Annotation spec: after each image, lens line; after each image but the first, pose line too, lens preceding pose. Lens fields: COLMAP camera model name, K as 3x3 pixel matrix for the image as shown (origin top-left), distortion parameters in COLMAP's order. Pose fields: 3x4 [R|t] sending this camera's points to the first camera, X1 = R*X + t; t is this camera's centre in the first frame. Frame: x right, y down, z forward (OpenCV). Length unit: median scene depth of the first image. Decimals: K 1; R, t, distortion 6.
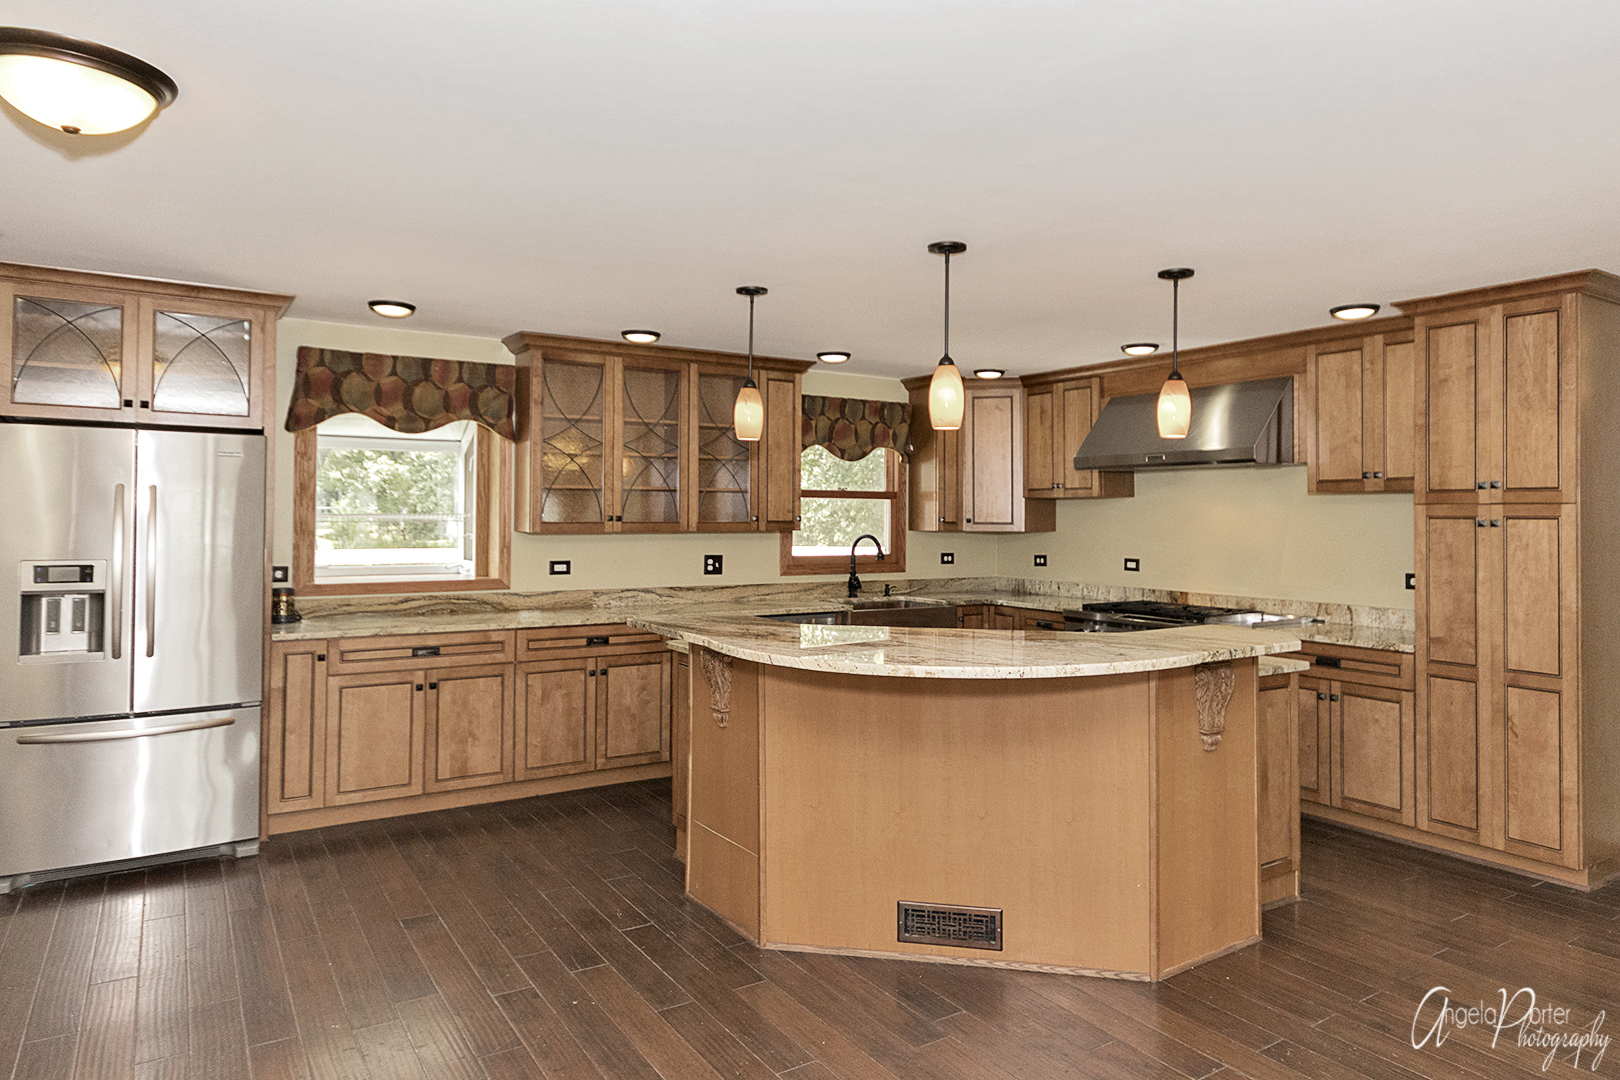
lens RADIAL K [[1012.3, 0, 805.7], [0, 1012.3, 497.7], [0, 0, 1]] dist [0.002154, -0.001007]
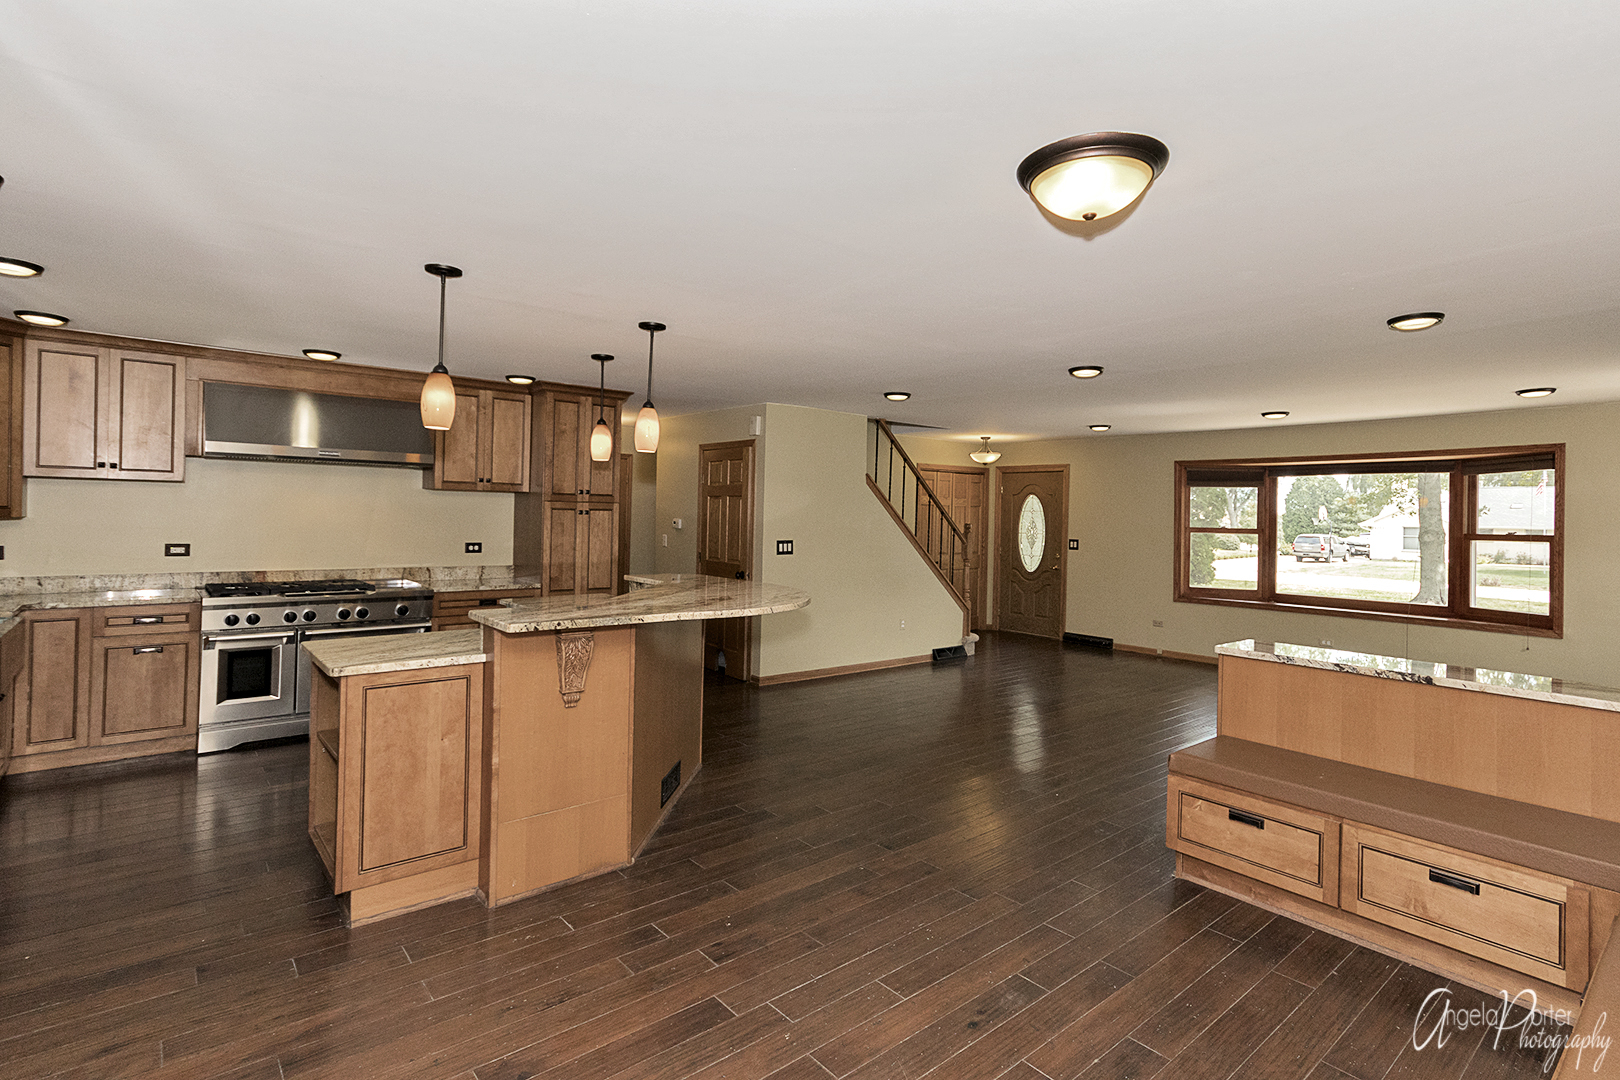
lens RADIAL K [[790.4, 0, 844.8], [0, 790.4, 513.4], [0, 0, 1]] dist [0.012021, 0.000612]
pose [[-0.151183, -0.007394, 0.988478, -0.656440], [-0.039322, 0.999226, 0.001461, 0.004620], [-0.987723, -0.038648, -0.151357, 0.575982]]
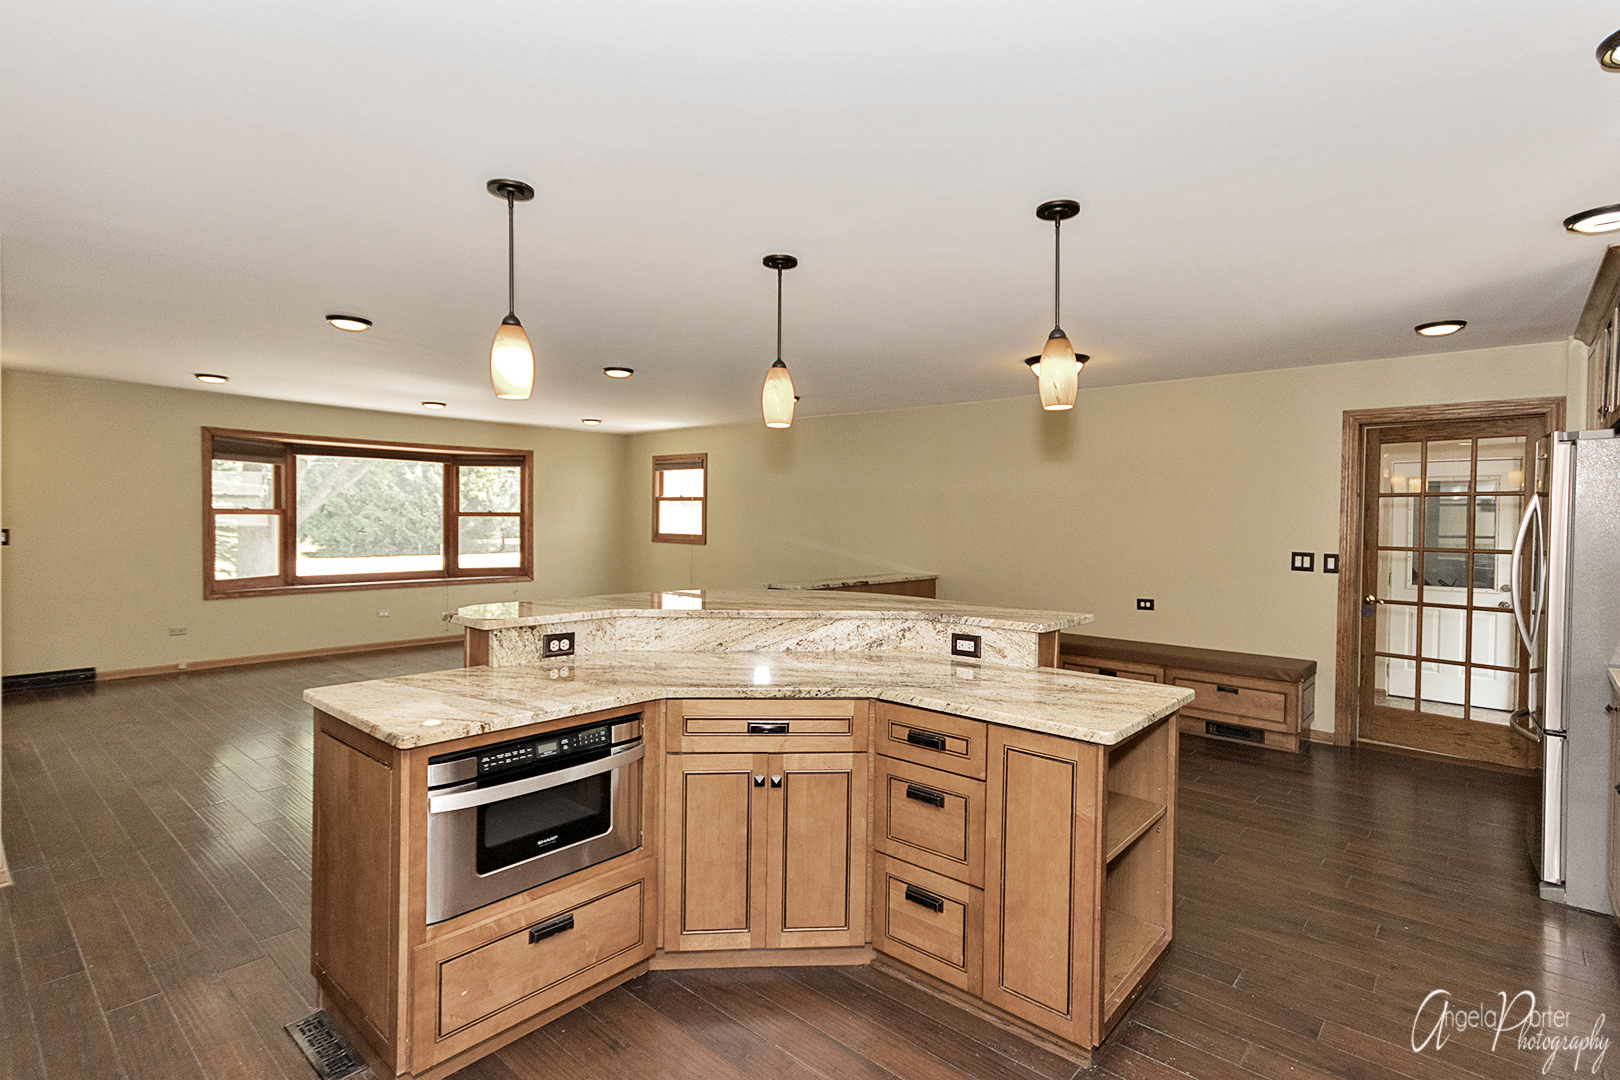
lens RADIAL K [[770.2, 0, 813.7], [0, 770.2, 541.0], [0, 0, 1]] dist [0.025349, 0.000443]
pose [[-0.962051, -0.013289, -0.272544, 0.215726], [-0.017297, 0.999775, 0.012310, 0.029305], [0.272319, 0.016557, -0.962064, 1.180113]]
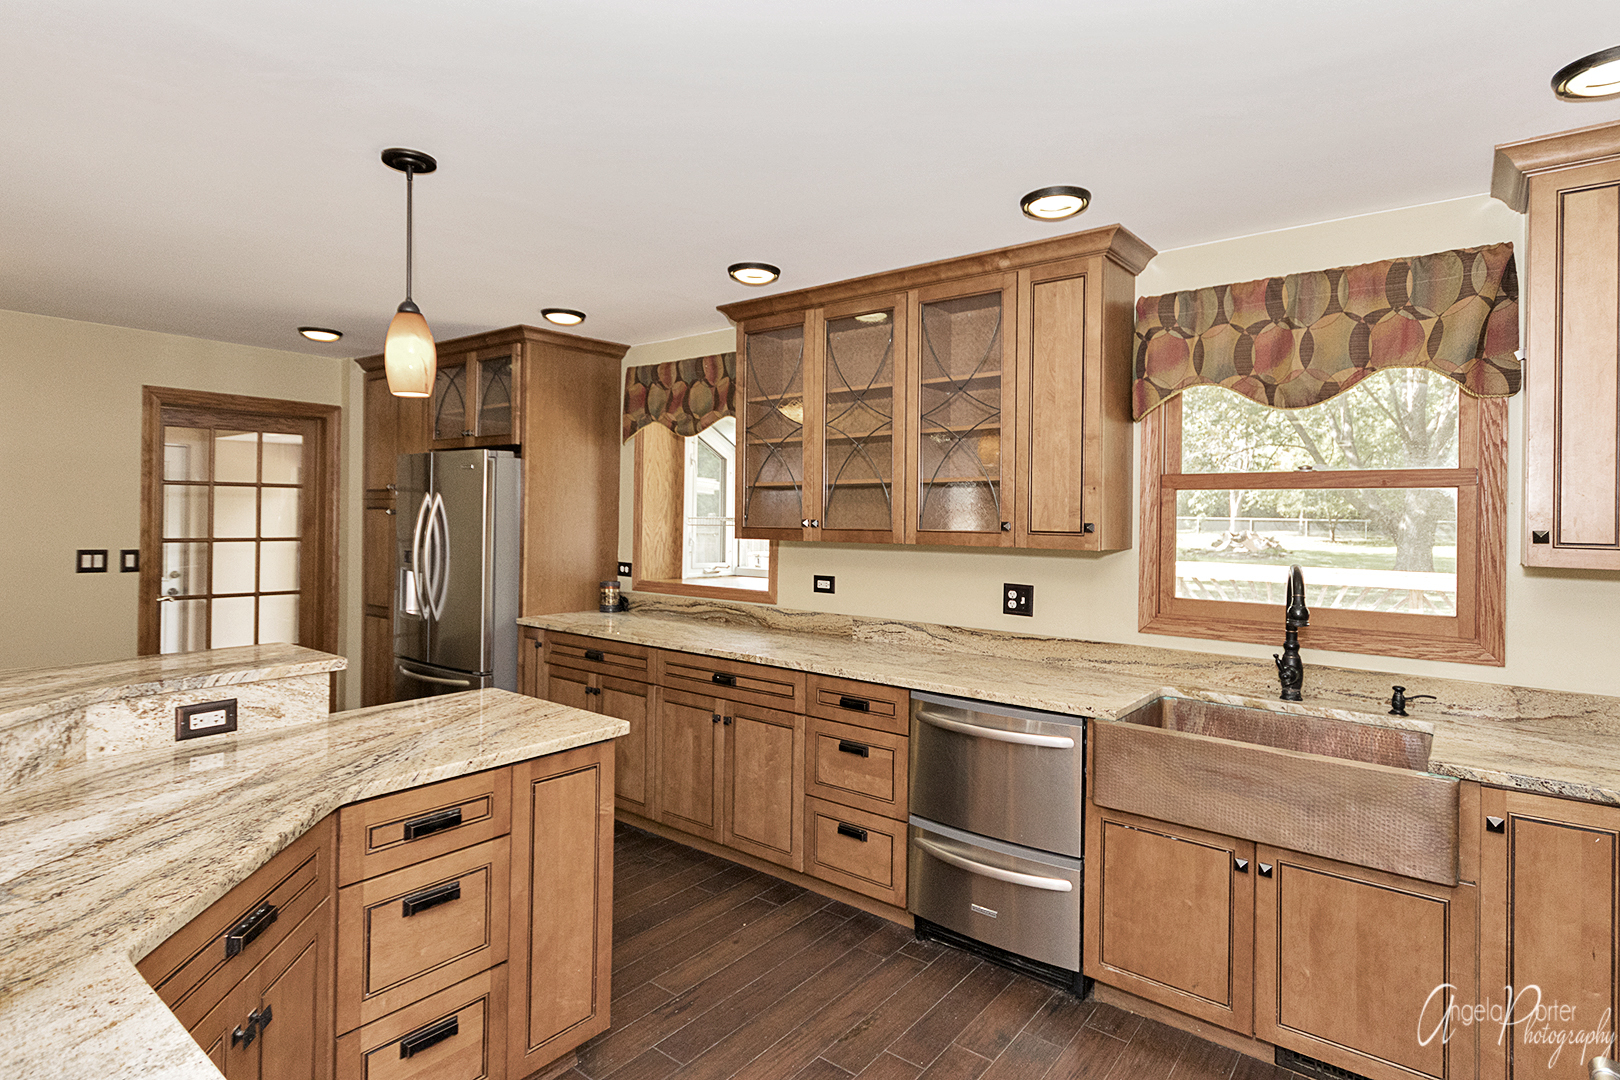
lens RADIAL K [[837.1, 0, 839.5], [0, 837.1, 505.3], [0, 0, 1]] dist [0.001818, 0.000301]
pose [[0.338277, -0.015922, -0.940912, 0.421537], [0.005846, 0.999873, -0.014818, 0.016933], [0.941029, -0.000489, 0.338327, 0.838532]]
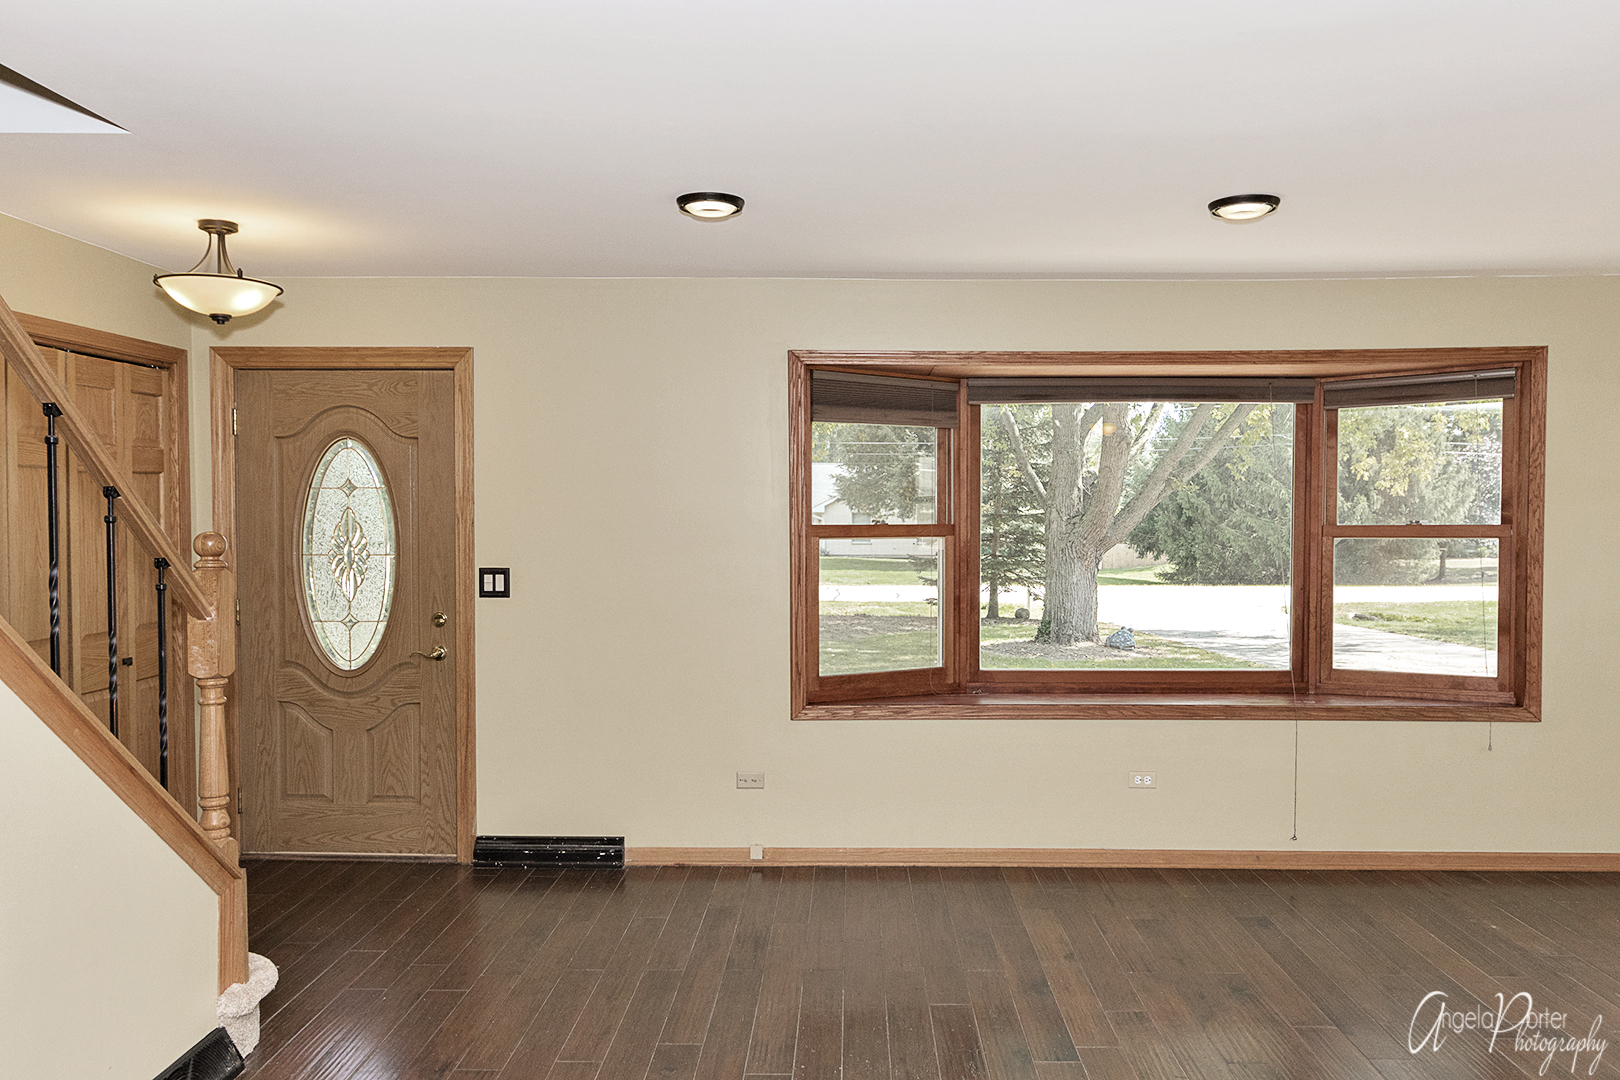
lens RADIAL K [[1162.6, 0, 822.6], [0, 1162.6, 543.5], [0, 0, 1]] dist [-0.003456, -0.001431]
pose [[-0.827225, -0.023722, 0.561370, 0.304407], [-0.018100, 0.999715, 0.015574, 0.008194], [-0.561579, 0.002723, -0.827418, 0.400360]]
